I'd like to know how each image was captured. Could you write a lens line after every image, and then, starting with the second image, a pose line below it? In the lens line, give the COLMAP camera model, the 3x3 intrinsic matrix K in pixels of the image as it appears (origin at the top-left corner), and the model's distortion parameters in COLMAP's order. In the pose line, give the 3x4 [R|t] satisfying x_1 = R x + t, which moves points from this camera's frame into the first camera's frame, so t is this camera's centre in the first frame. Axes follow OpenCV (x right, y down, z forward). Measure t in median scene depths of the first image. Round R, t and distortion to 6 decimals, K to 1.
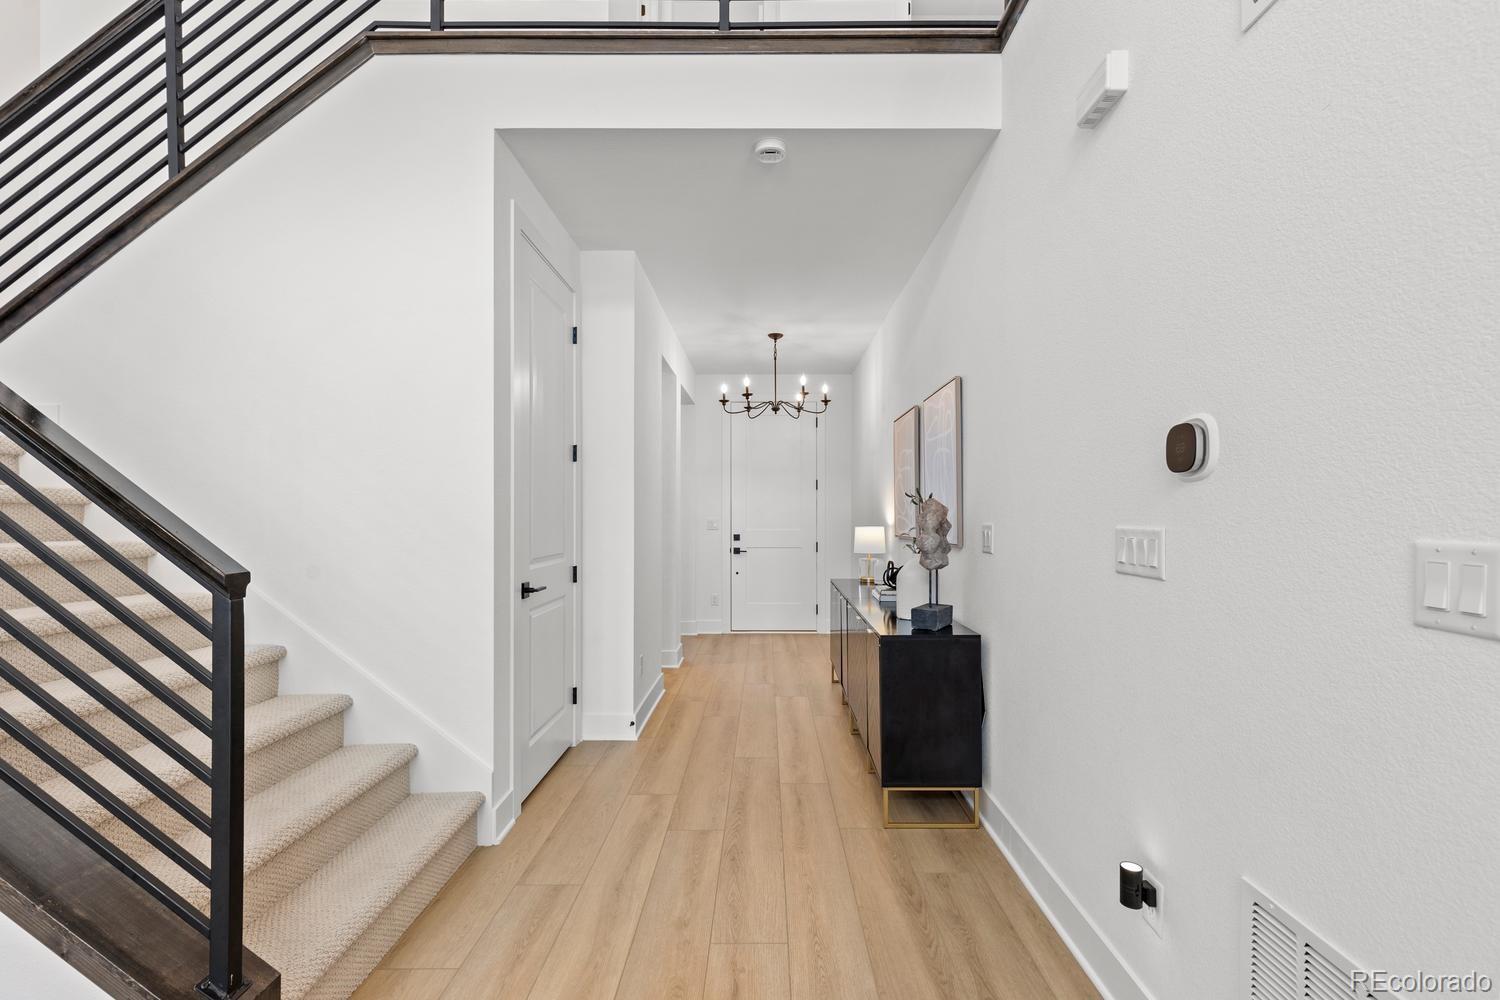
lens RADIAL K [[672.7, 0, 768.0], [0, 672.7, 514.8], [0, 0, 1]] dist [0.001616, 0.000299]
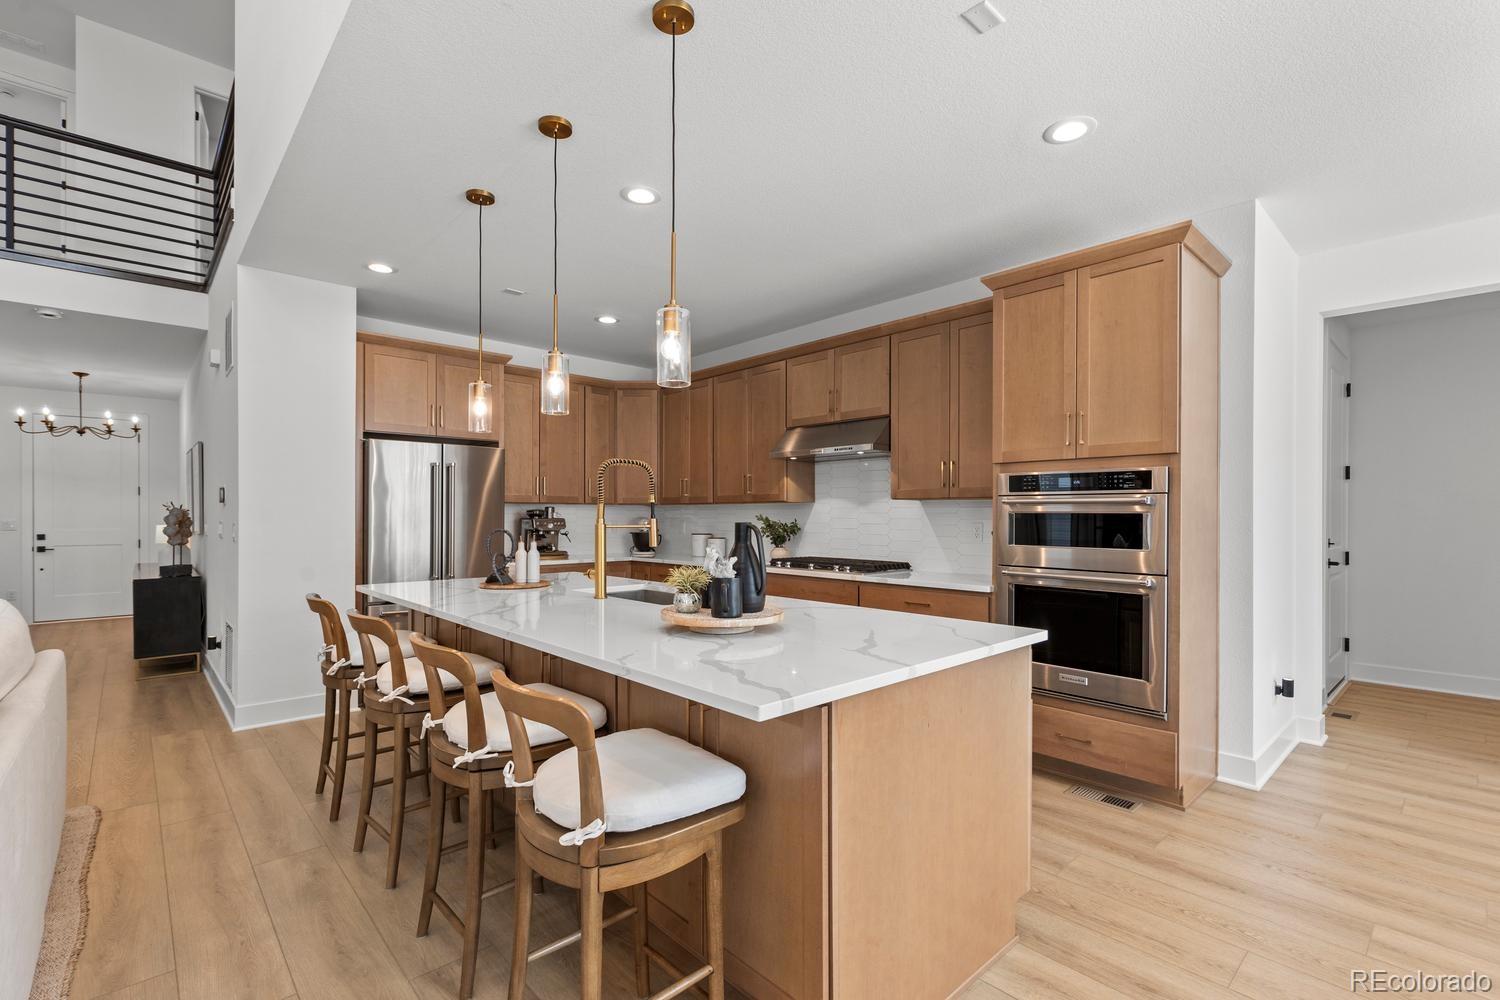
lens RADIAL K [[675.1, 0, 754.0], [0, 675.1, 516.3], [0, 0, 1]] dist [0.001851, -0.000334]
pose [[0.736097, -0.000087, 0.676876, 0.167036], [0.000114, 1.000000, 0.000004, -0.000059], [-0.676876, 0.000074, 0.736097, -1.597334]]
